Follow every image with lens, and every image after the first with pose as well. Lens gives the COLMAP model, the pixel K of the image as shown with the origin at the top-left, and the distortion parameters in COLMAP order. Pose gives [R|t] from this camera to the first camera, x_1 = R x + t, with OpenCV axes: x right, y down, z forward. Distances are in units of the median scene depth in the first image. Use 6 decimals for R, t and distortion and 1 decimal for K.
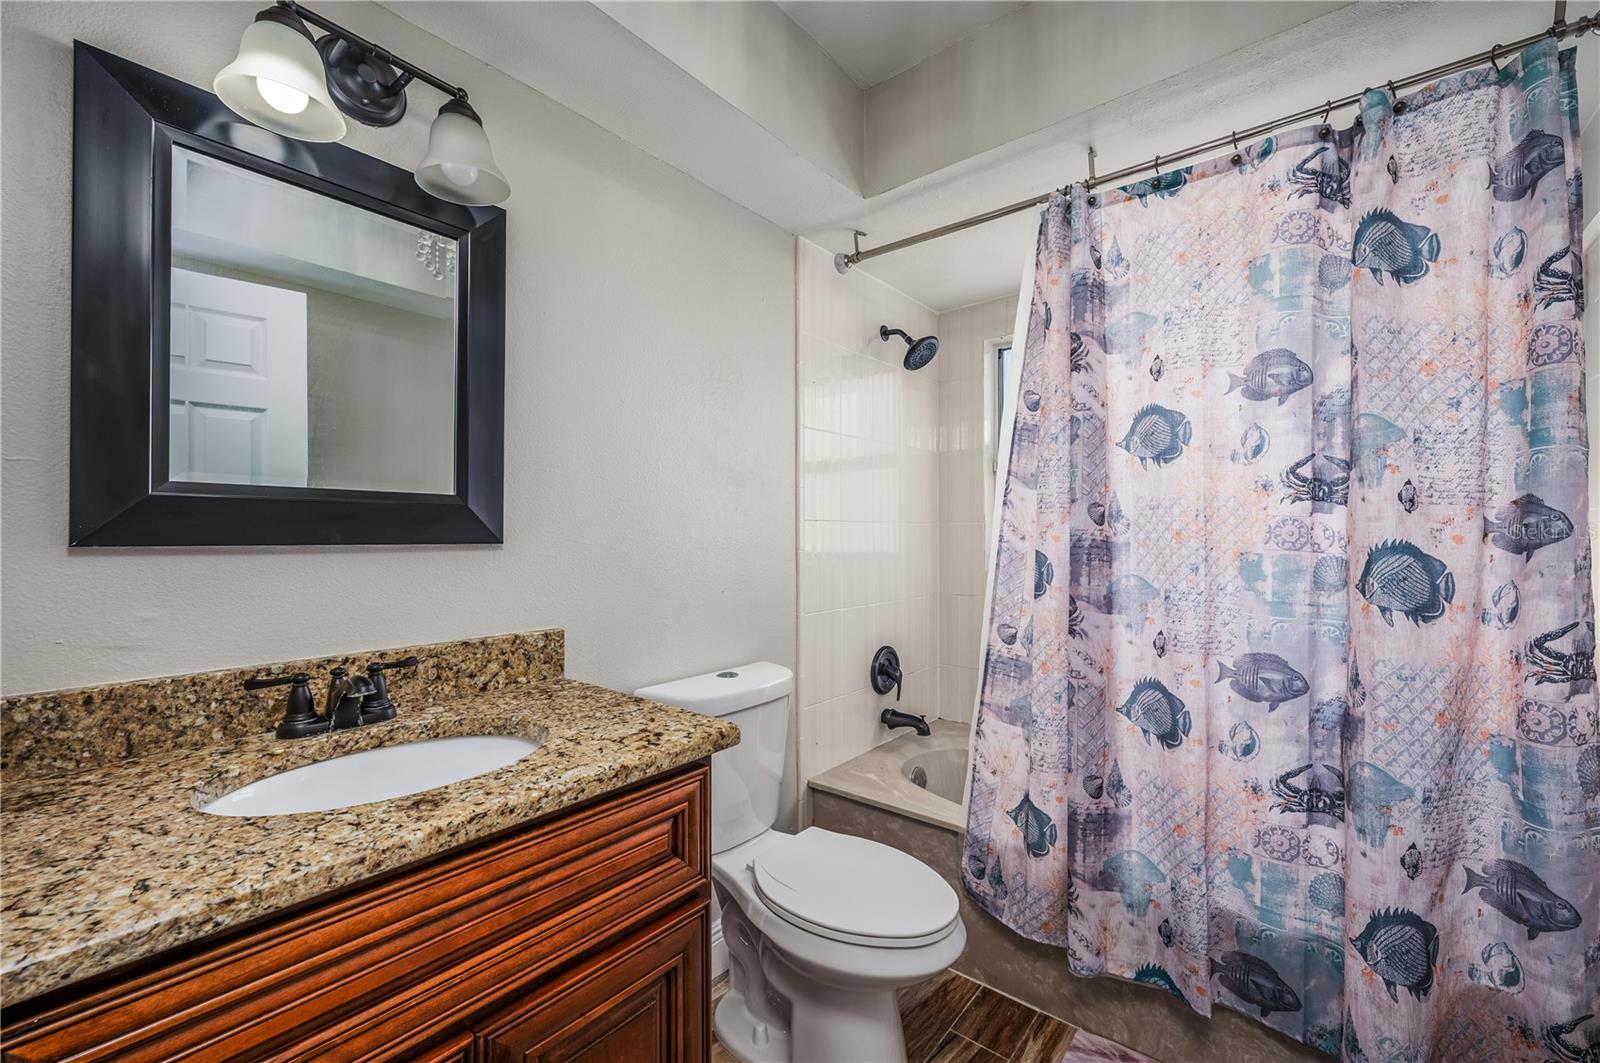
lens RADIAL K [[647.5, 0, 862.8], [0, 647.5, 514.7], [0, 0, 1]] dist [-0.001200, 0.000223]
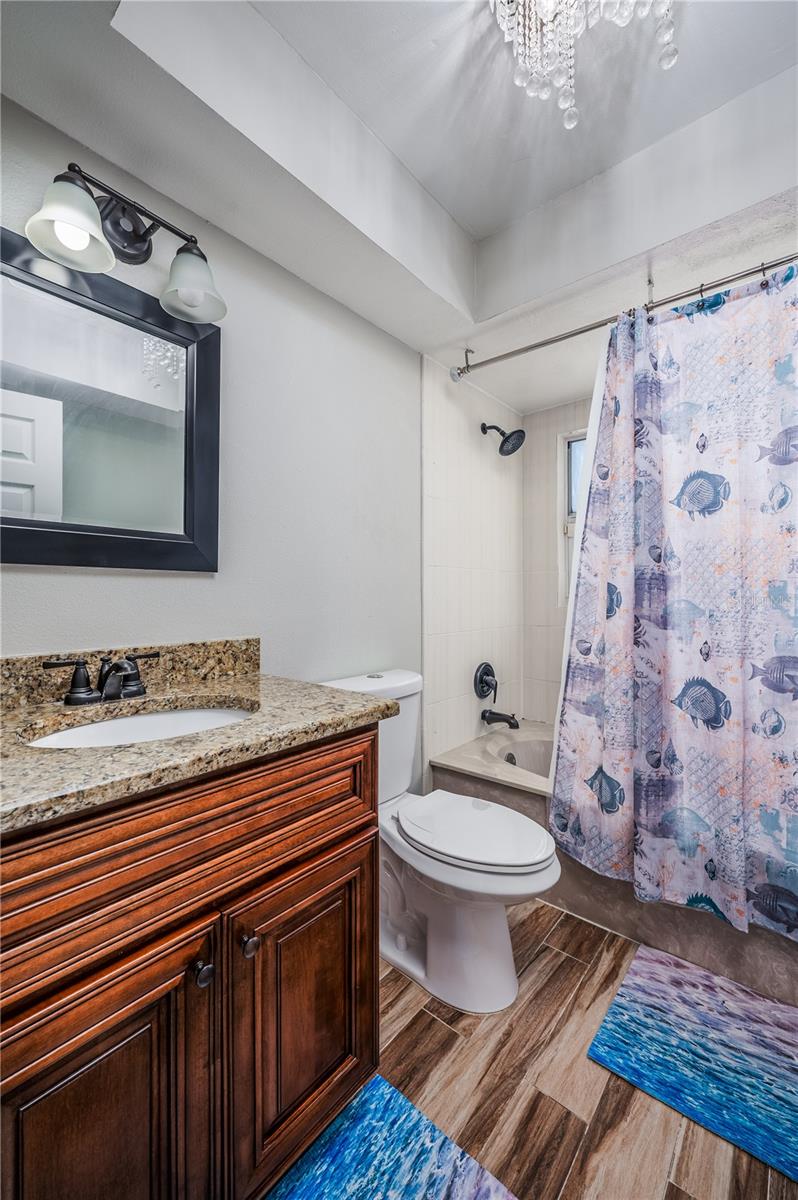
lens RADIAL K [[485.6, 0, 404.7], [0, 485.6, 604.8], [0, 0, 1]] dist [-0.001200, 0.000223]
pose [[0.999668, 0.001225, -0.025721, -0.133981], [-0.001330, 0.999991, -0.004057, 0.113757], [0.025716, 0.004090, 0.999661, -0.007664]]
